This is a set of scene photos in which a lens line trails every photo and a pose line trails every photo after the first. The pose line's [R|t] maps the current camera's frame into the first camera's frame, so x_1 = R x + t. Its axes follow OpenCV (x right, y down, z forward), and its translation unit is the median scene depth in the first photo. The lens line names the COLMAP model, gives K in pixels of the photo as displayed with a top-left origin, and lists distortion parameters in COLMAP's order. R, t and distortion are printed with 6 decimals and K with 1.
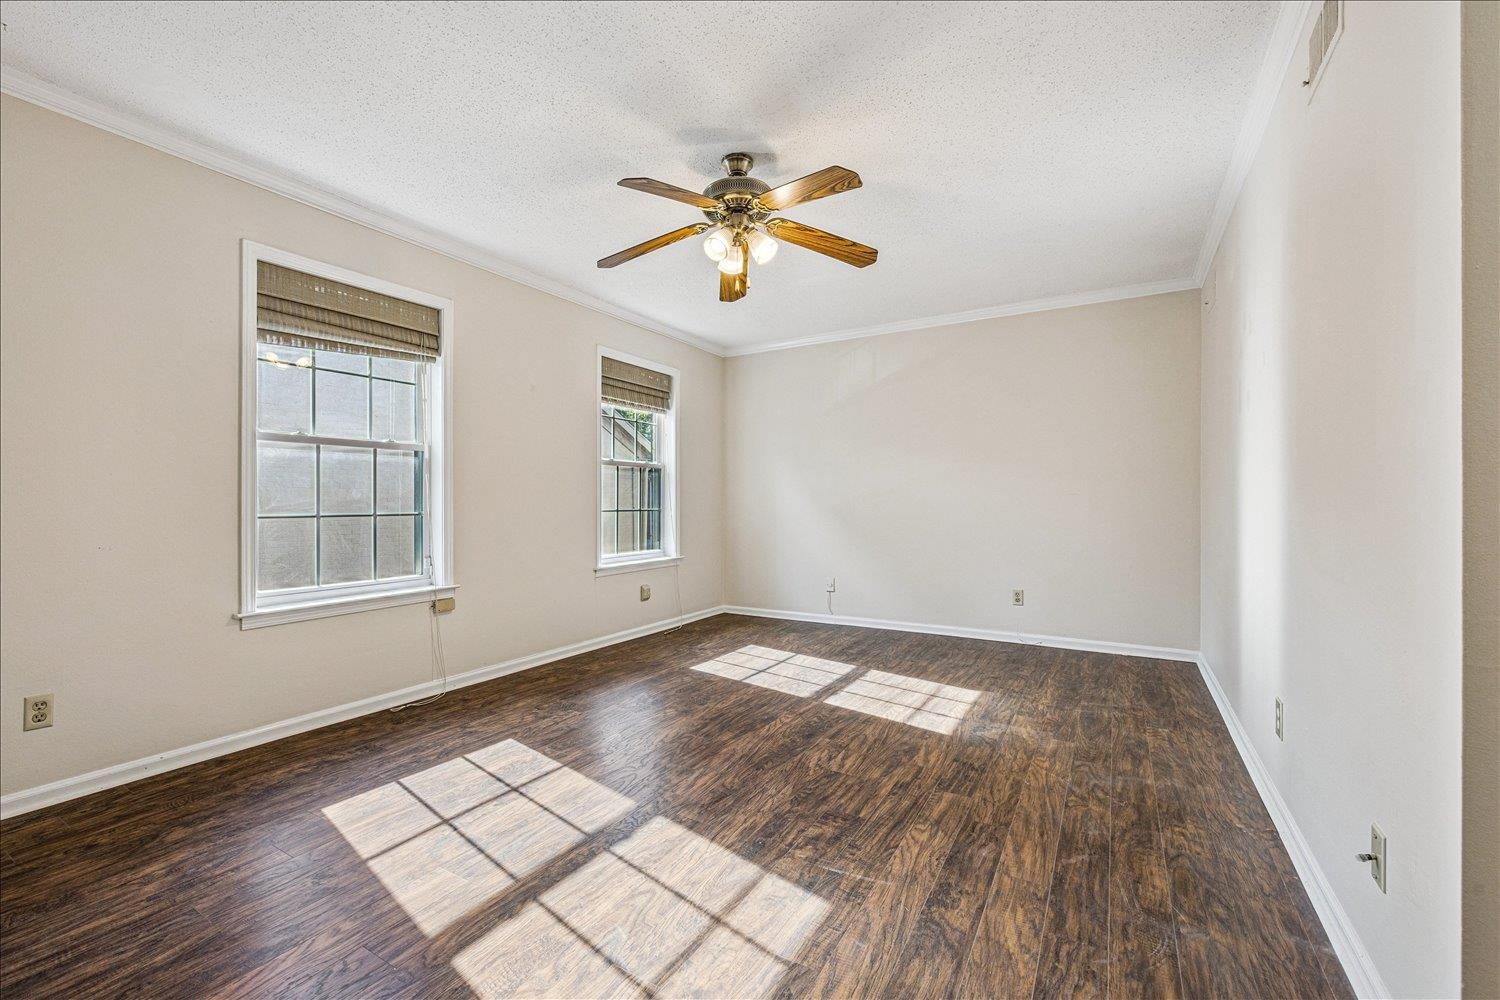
lens RADIAL K [[619.2, 0, 754.1], [0, 619.2, 506.0], [0, 0, 1]] dist [-0.002458, -0.000080]
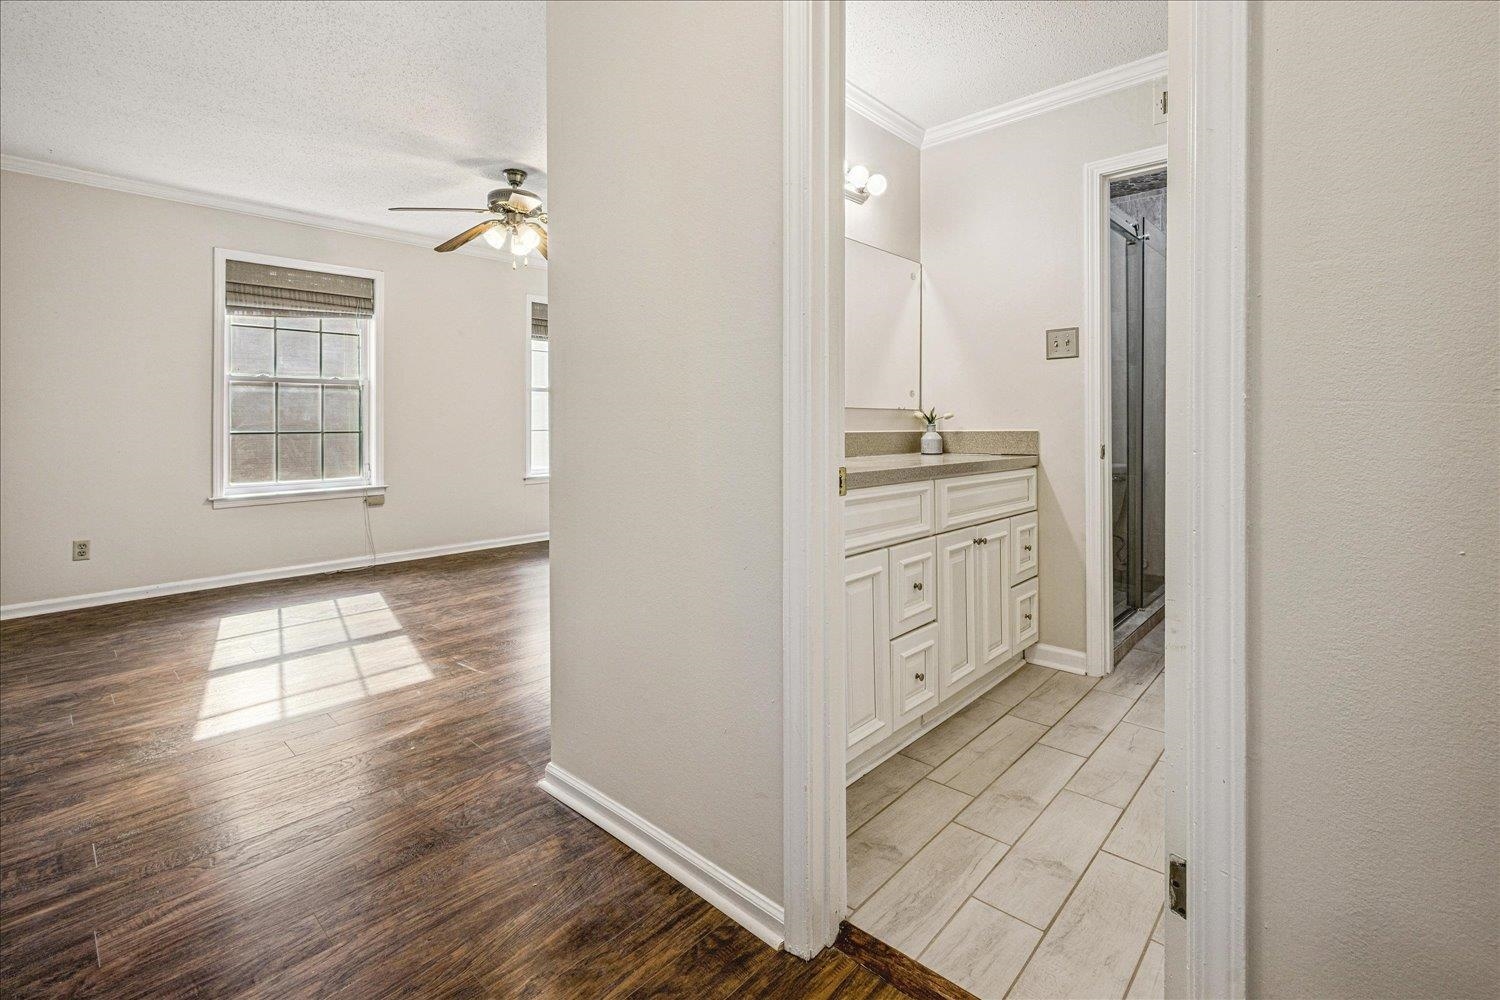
lens RADIAL K [[641.8, 0, 747.4], [0, 641.8, 425.9], [0, 0, 1]] dist [-0.000520, 0.000342]
pose [[0.982546, 0.003804, -0.185982, 0.716758], [-0.003576, 0.999992, 0.001562, -0.006577], [0.185987, -0.000870, 0.982552, -0.281819]]
